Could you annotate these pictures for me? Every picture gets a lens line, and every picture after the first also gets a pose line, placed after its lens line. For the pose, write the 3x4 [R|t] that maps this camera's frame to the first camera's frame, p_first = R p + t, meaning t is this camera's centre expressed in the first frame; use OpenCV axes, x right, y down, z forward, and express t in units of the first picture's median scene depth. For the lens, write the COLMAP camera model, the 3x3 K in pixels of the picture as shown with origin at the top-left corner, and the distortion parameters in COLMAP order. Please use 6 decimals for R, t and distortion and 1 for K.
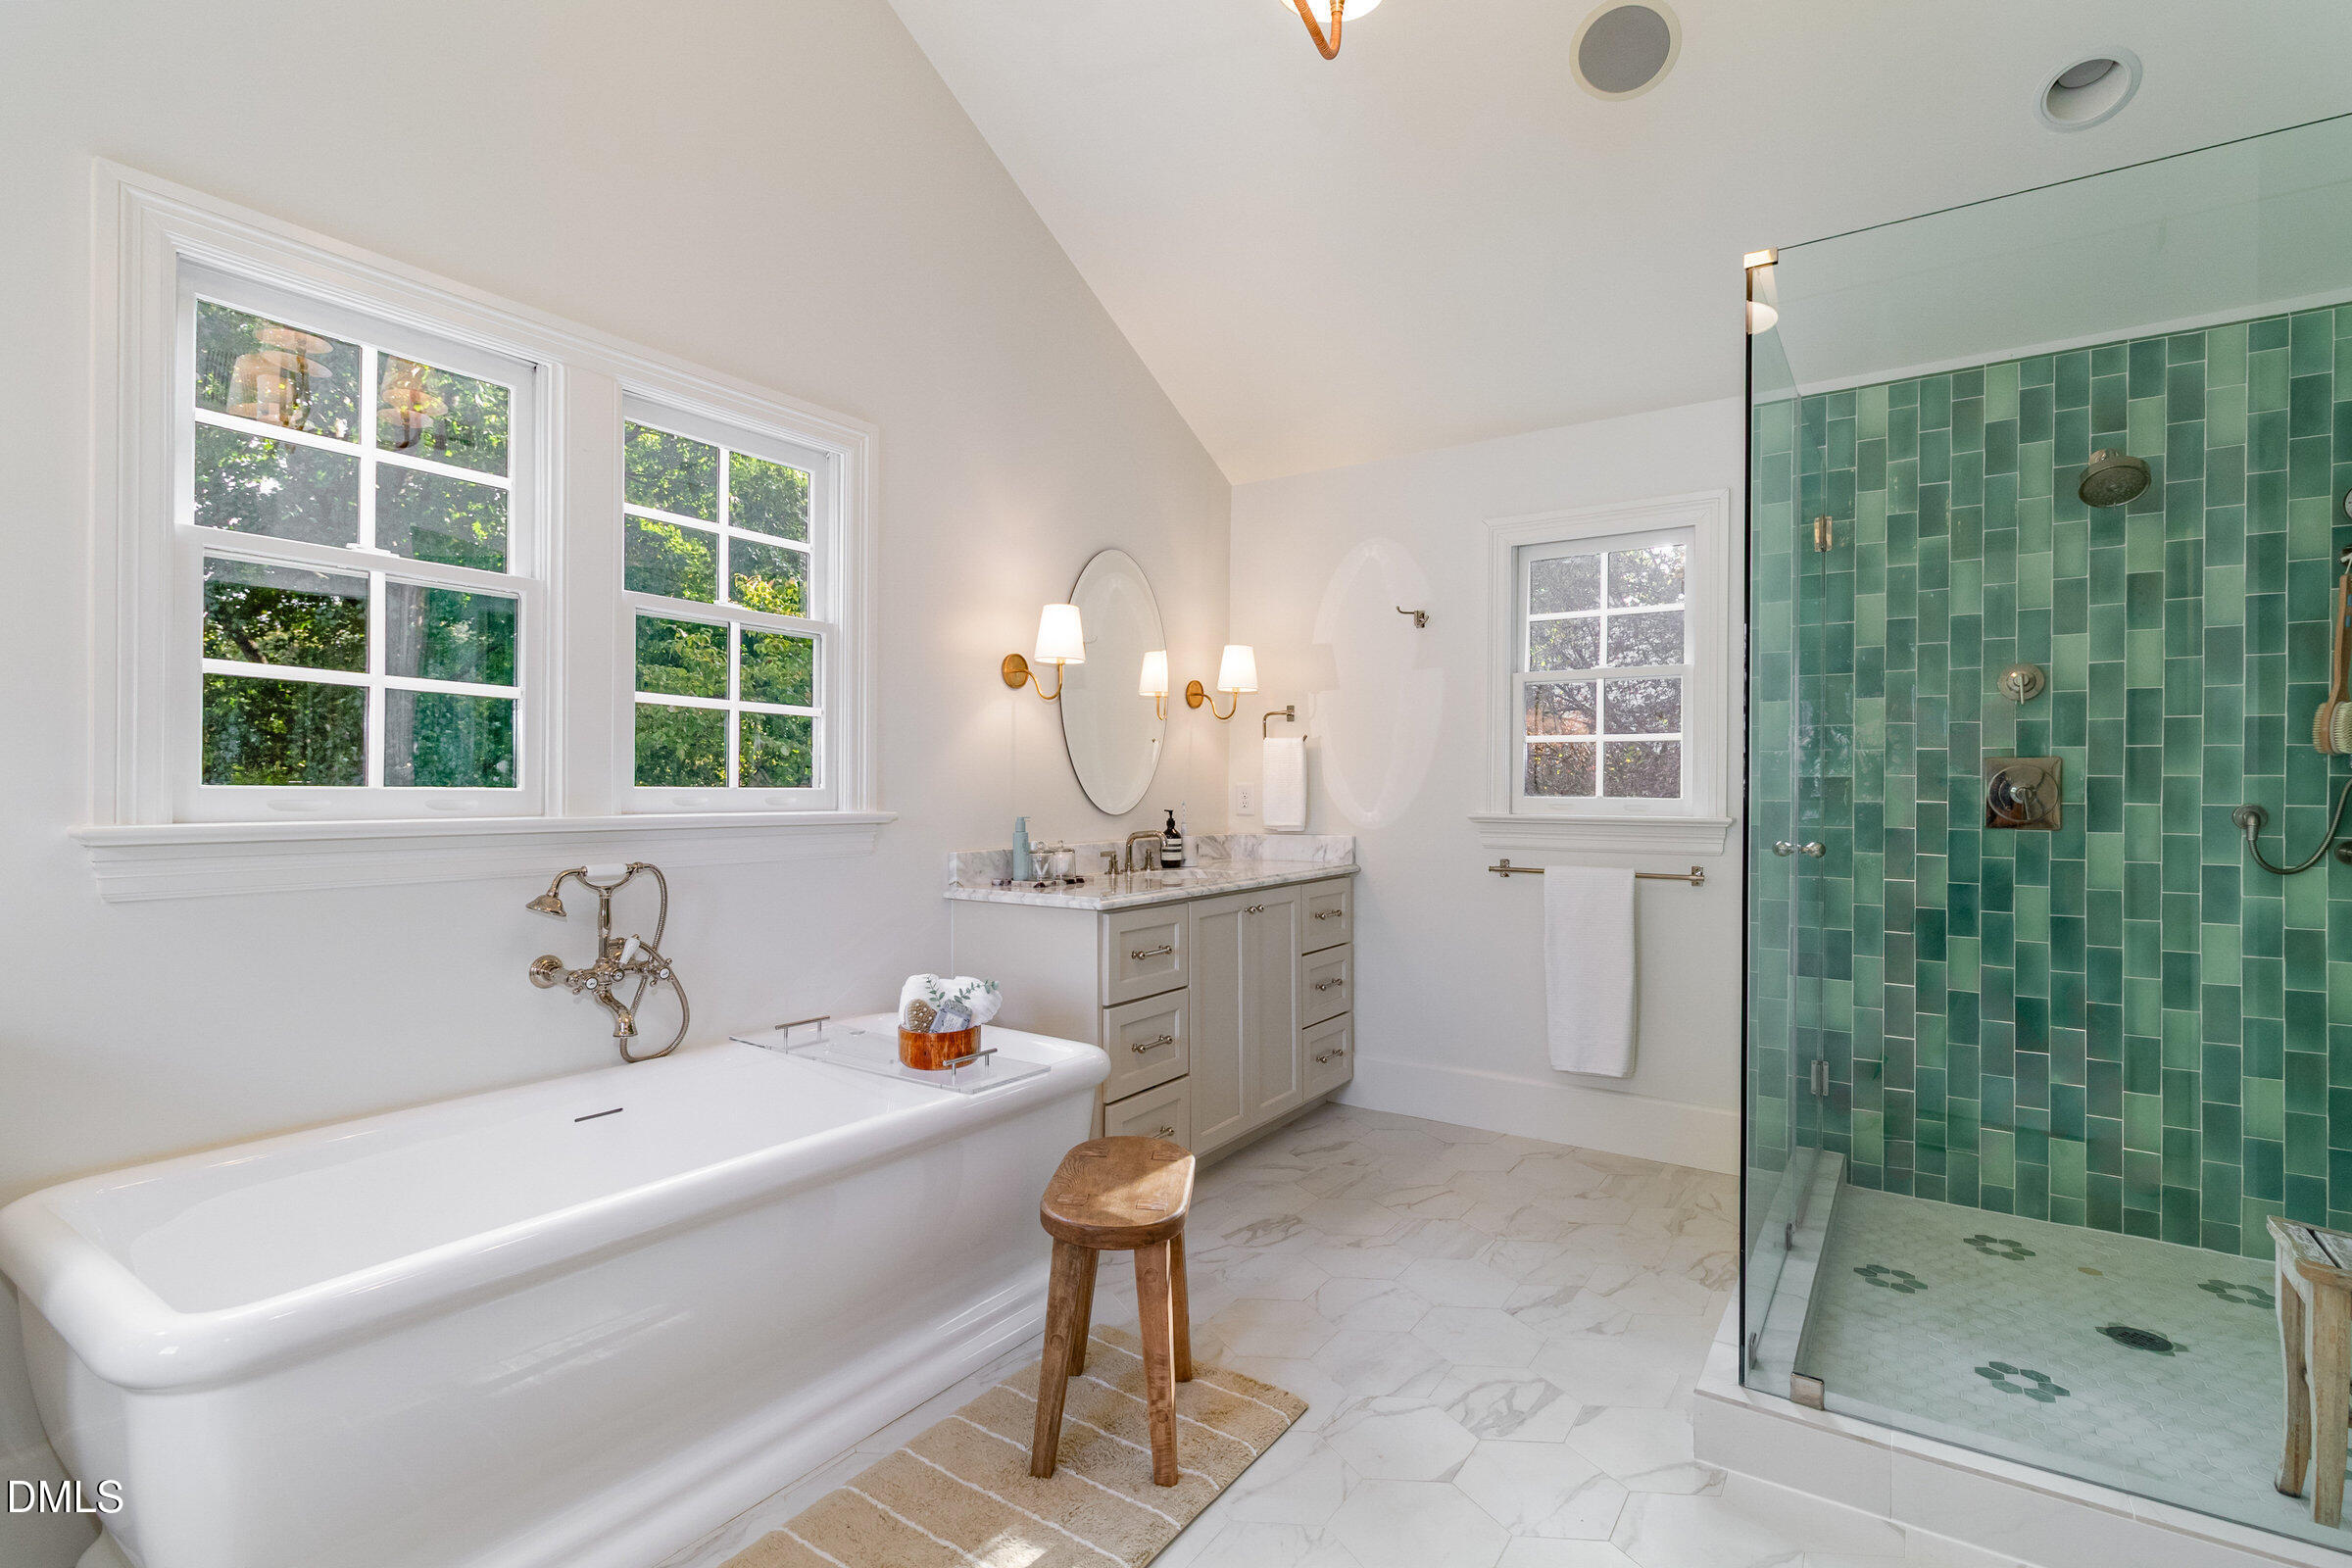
lens RADIAL K [[1097.4, 0, 1191.6], [0, 1097.4, 792.9], [0, 0, 1]] dist [-0.001131, 0.002491]
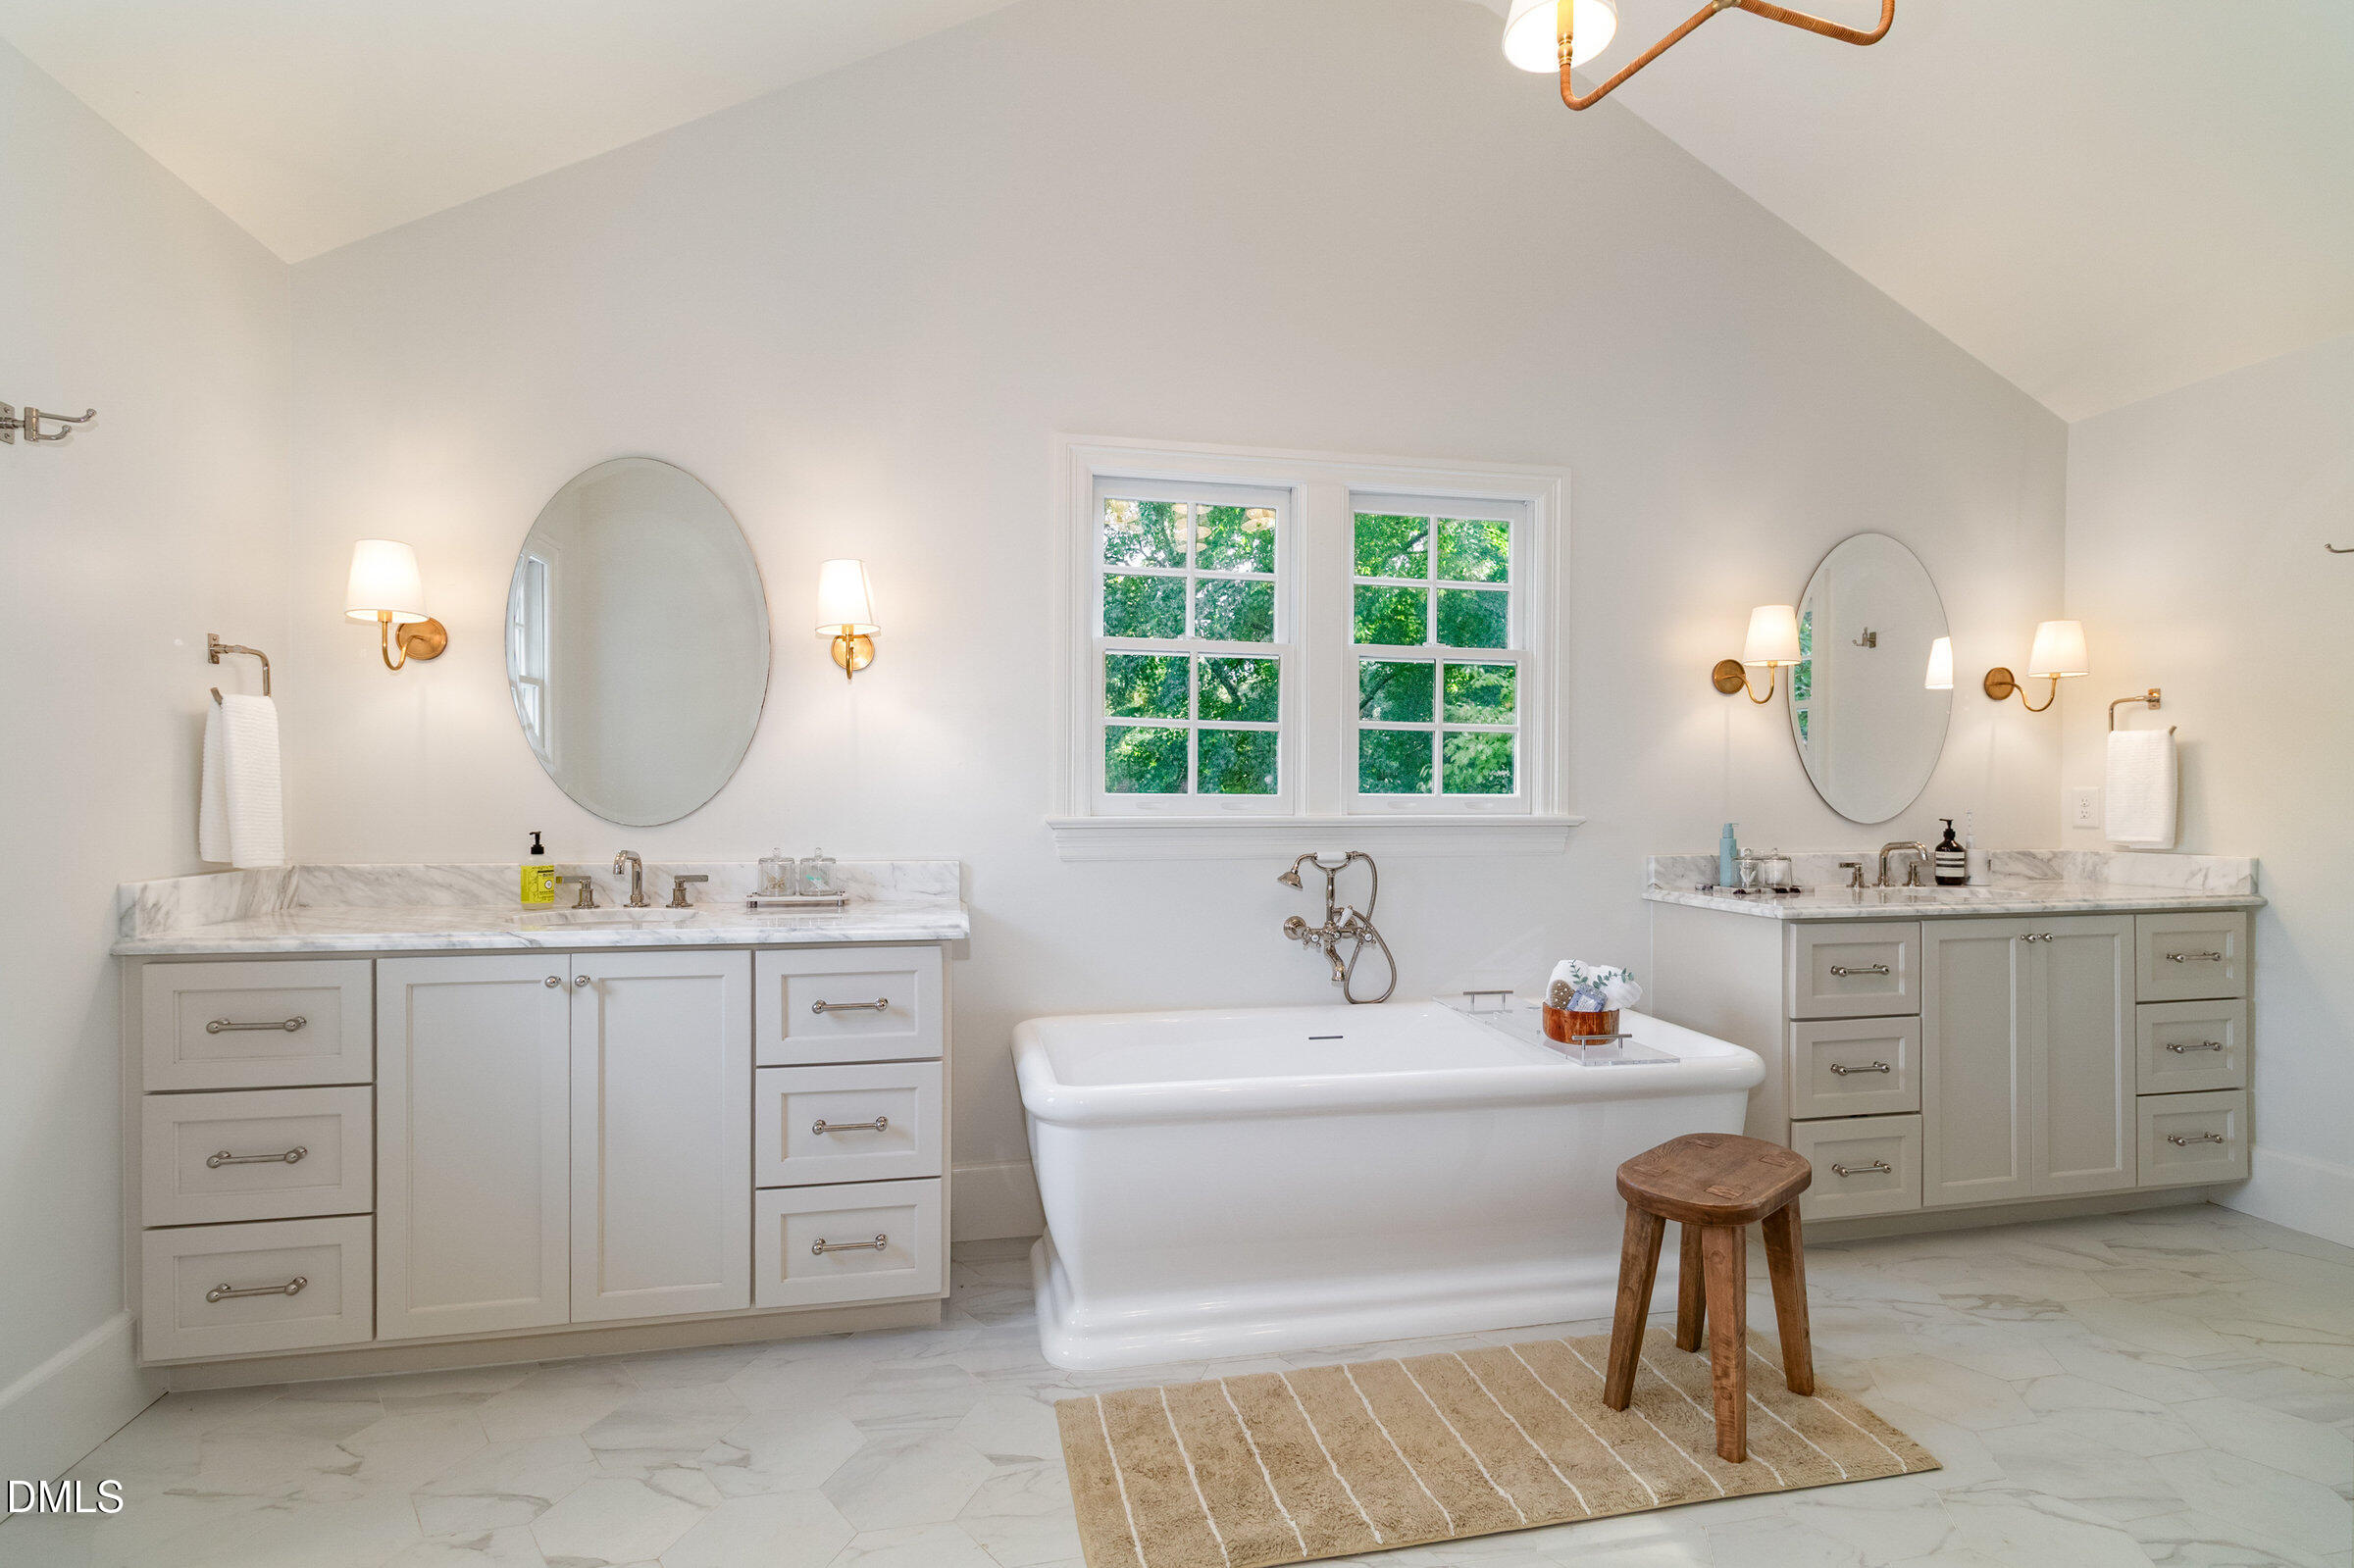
lens RADIAL K [[1098.2, 0, 1198.9], [0, 1098.2, 808.4], [0, 0, 1]] dist [-0.001131, 0.002491]
pose [[0.727966, 0.006460, -0.685583, 0.202233], [-0.001331, 0.999967, 0.008010, 0.001326], [0.685612, -0.004919, 0.727950, -0.065463]]
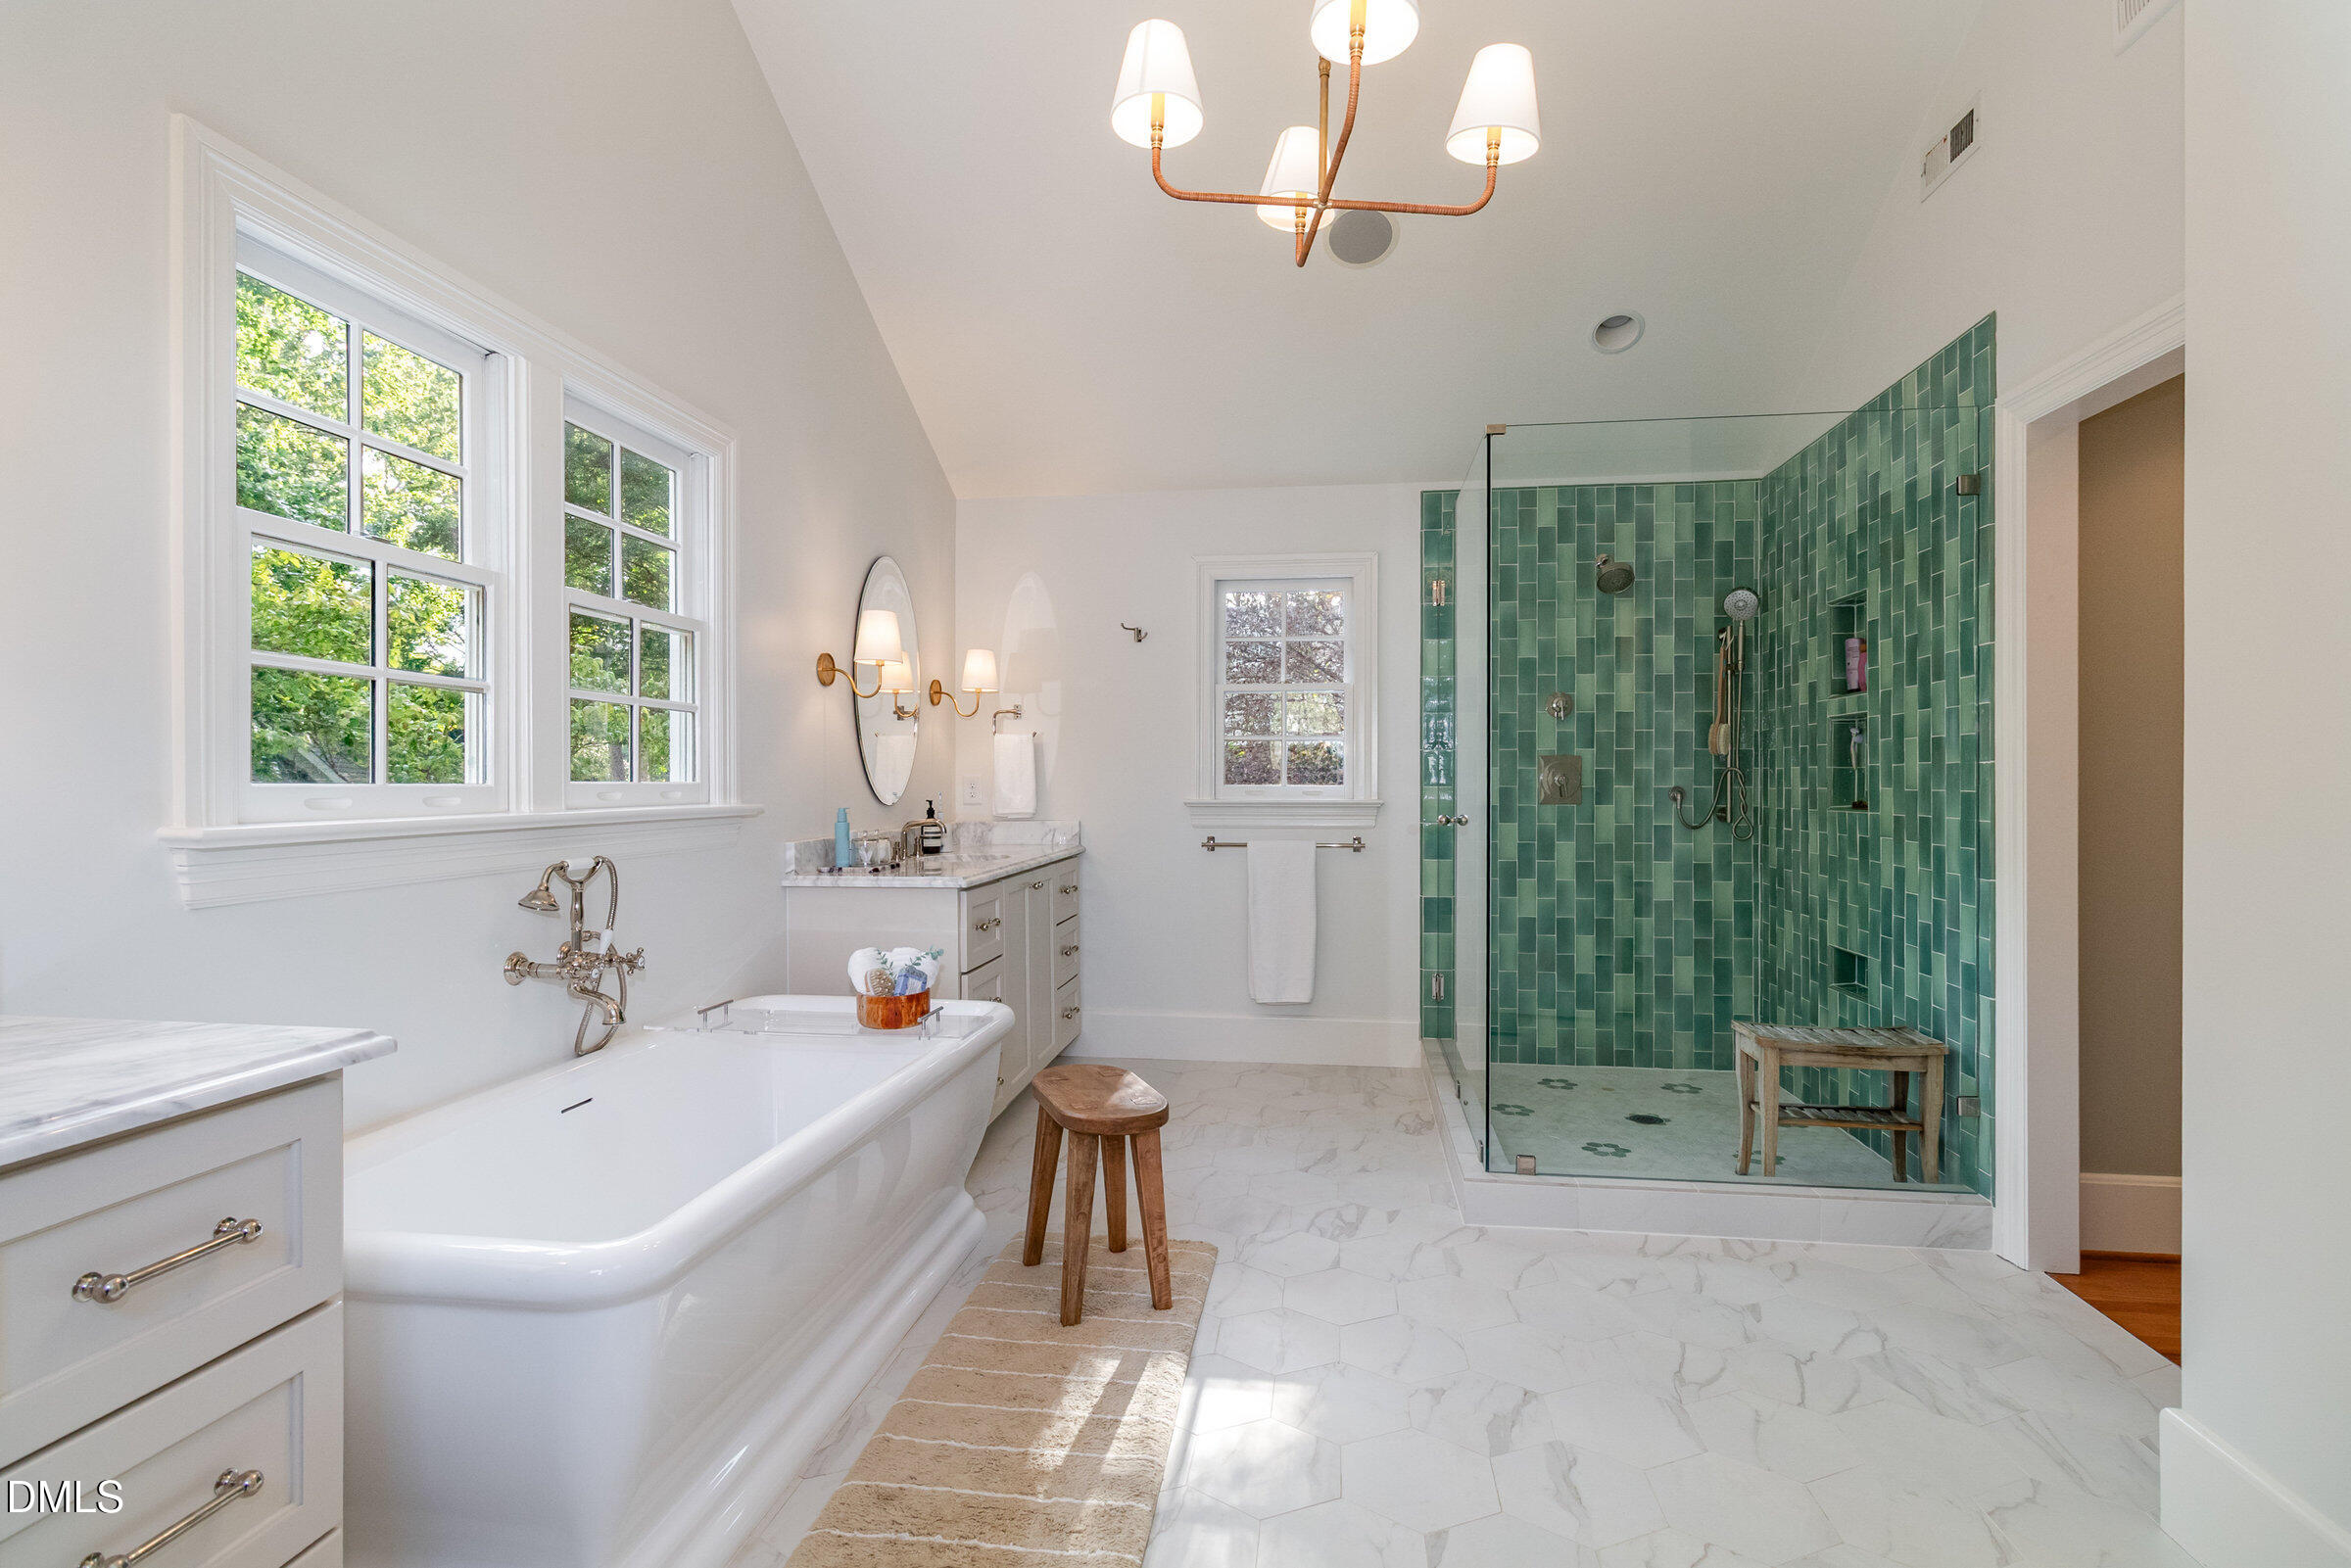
lens RADIAL K [[1096.9, 0, 1214.6], [0, 1096.9, 788.3], [0, 0, 1]] dist [-0.001131, 0.002491]
pose [[0.895384, -0.009433, 0.445195, -0.345998], [0.006983, 0.999950, 0.007144, -0.002261], [-0.445240, -0.003288, 0.895405, -0.127838]]
